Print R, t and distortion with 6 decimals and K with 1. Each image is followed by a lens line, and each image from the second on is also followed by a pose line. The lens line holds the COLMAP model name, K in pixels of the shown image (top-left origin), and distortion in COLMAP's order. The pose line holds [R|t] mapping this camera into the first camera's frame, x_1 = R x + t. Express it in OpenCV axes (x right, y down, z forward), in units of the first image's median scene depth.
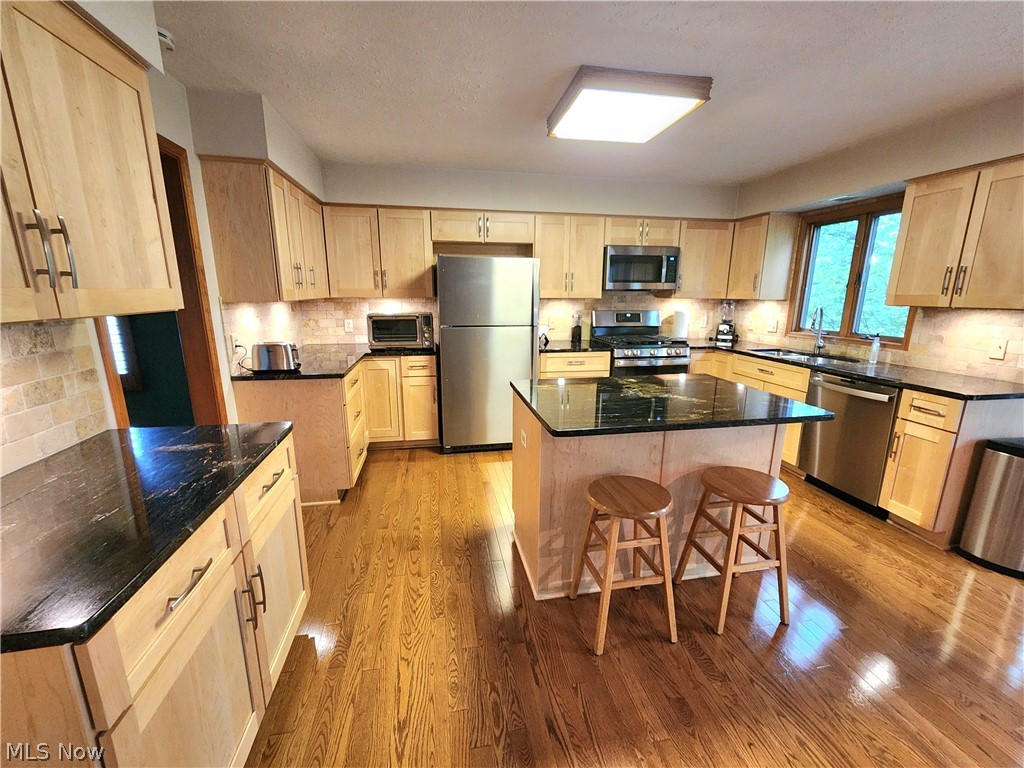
lens RADIAL K [[424.1, 0, 511.6], [0, 424.1, 380.8], [0, 0, 1]] dist [-0.001334, 0.001594]
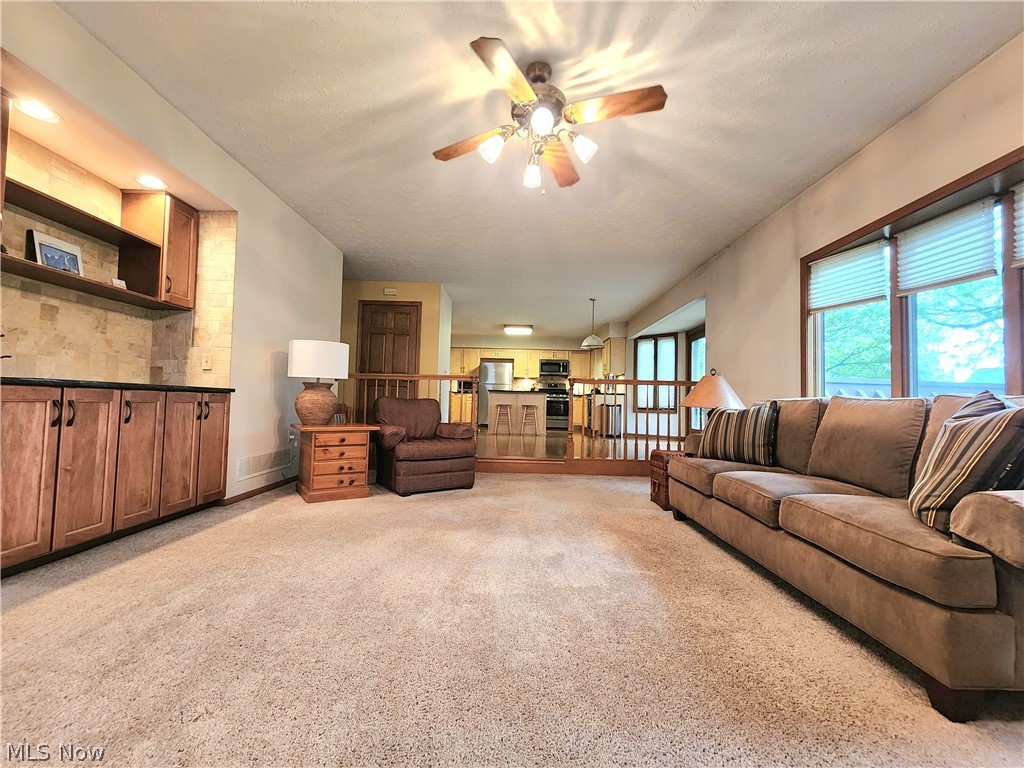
lens RADIAL K [[424.1, 0, 515.3], [0, 424.1, 384.4], [0, 0, 1]] dist [-0.001334, 0.001594]
pose [[0.981399, 0.007870, -0.191817, 0.841812], [-0.056639, 0.966555, -0.250128, 0.790204], [0.183433, 0.256339, 0.949022, -2.369164]]
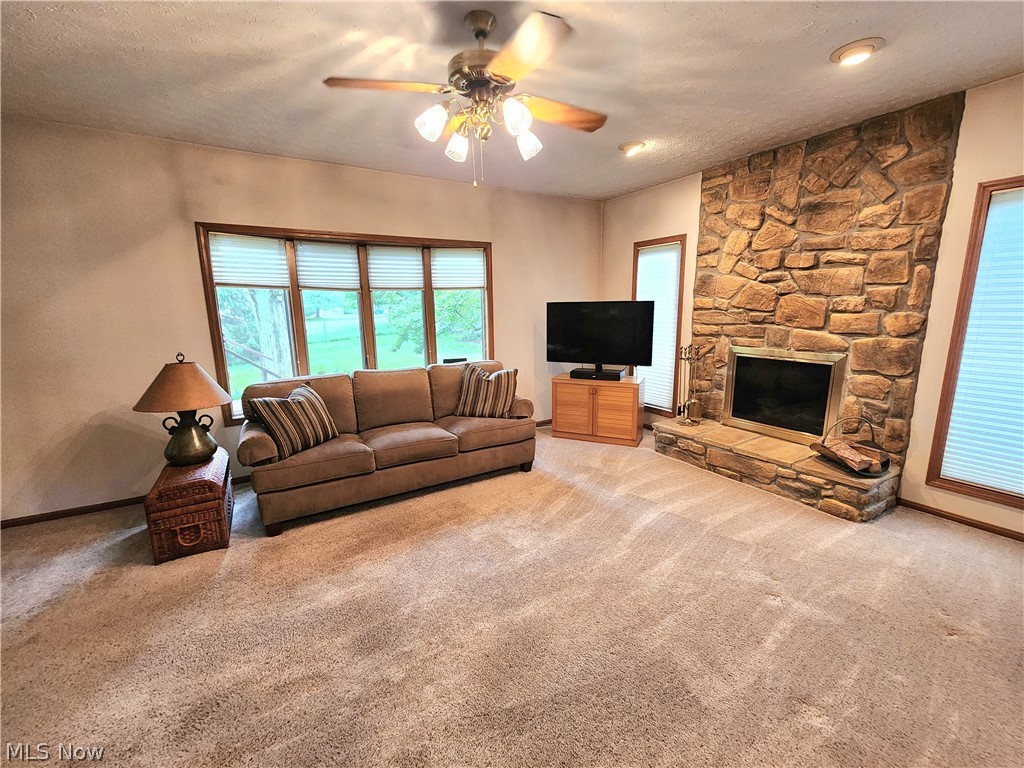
lens RADIAL K [[424.1, 0, 511.9], [0, 424.1, 386.8], [0, 0, 1]] dist [-0.001334, 0.001594]
pose [[-0.354617, -0.176994, 0.918107, 0.046448], [0.208732, 0.942154, 0.262252, 0.379875], [-0.911415, 0.284637, -0.297159, -1.460635]]
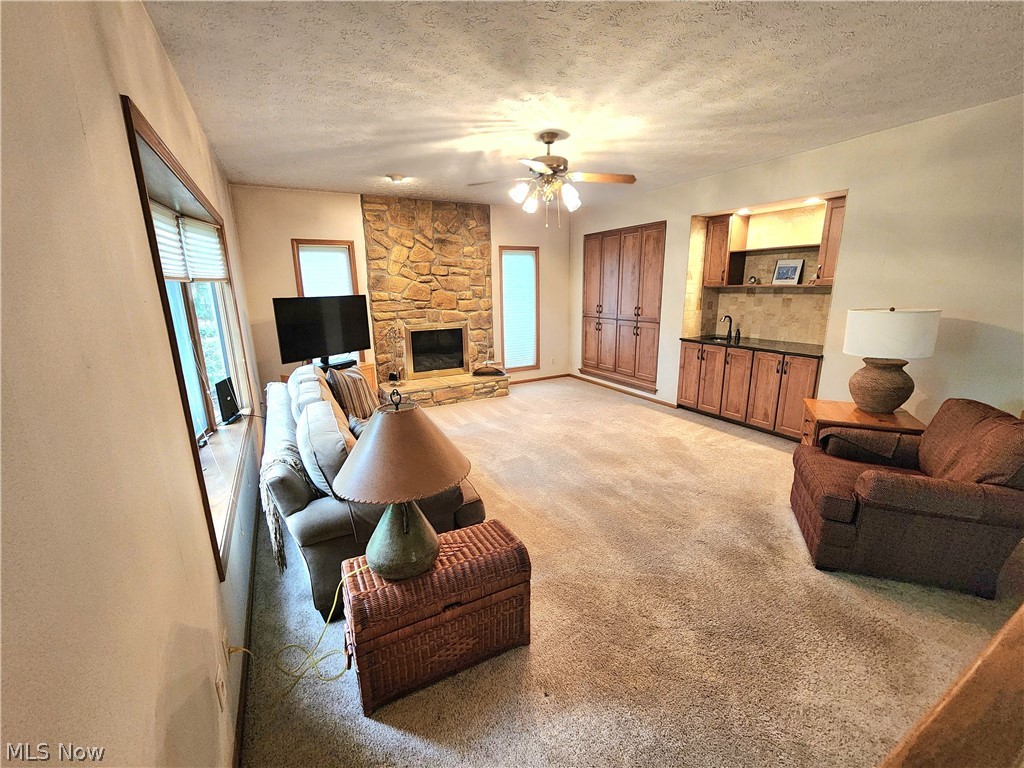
lens RADIAL K [[424.1, 0, 512.1], [0, 424.1, 384.9], [0, 0, 1]] dist [-0.001334, 0.001594]
pose [[-0.952797, 0.079062, -0.293134, 1.189652], [-0.053712, 0.906374, 0.419048, 0.155399], [0.298820, 0.415012, -0.859344, -0.579641]]
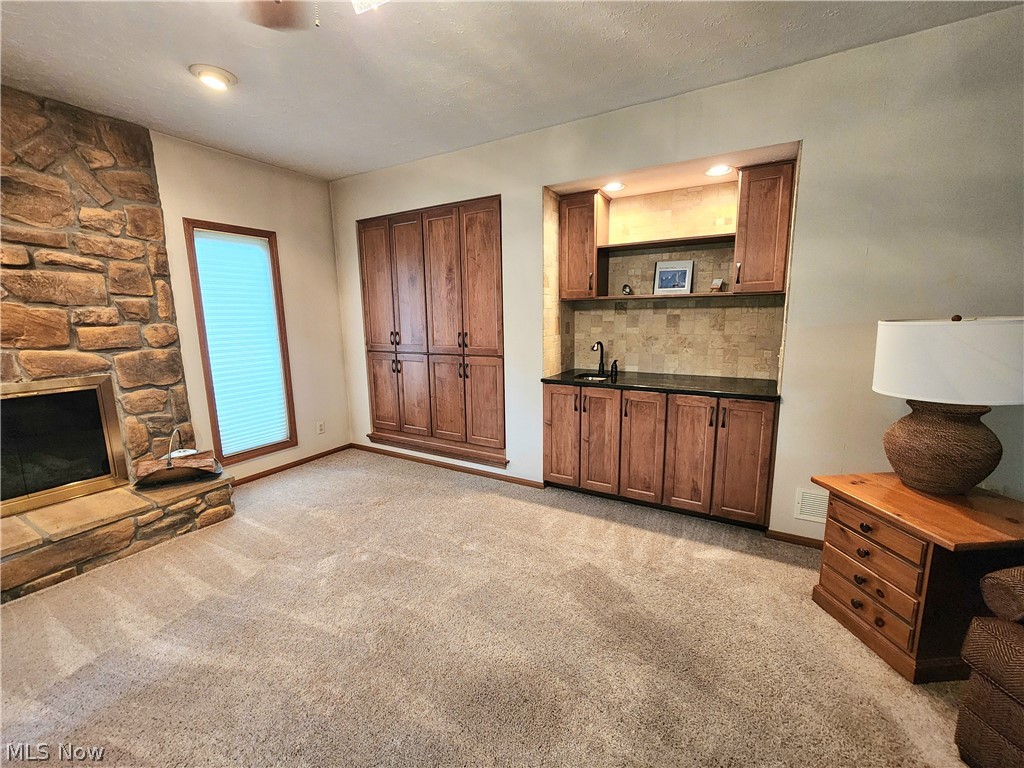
lens RADIAL K [[424.1, 0, 511.5], [0, 424.1, 384.6], [0, 0, 1]] dist [-0.001334, 0.001594]
pose [[-0.659318, 0.127023, -0.741057, 0.873882], [-0.148235, 0.944319, 0.293748, 0.376244], [0.737107, 0.303524, -0.603777, -1.339182]]
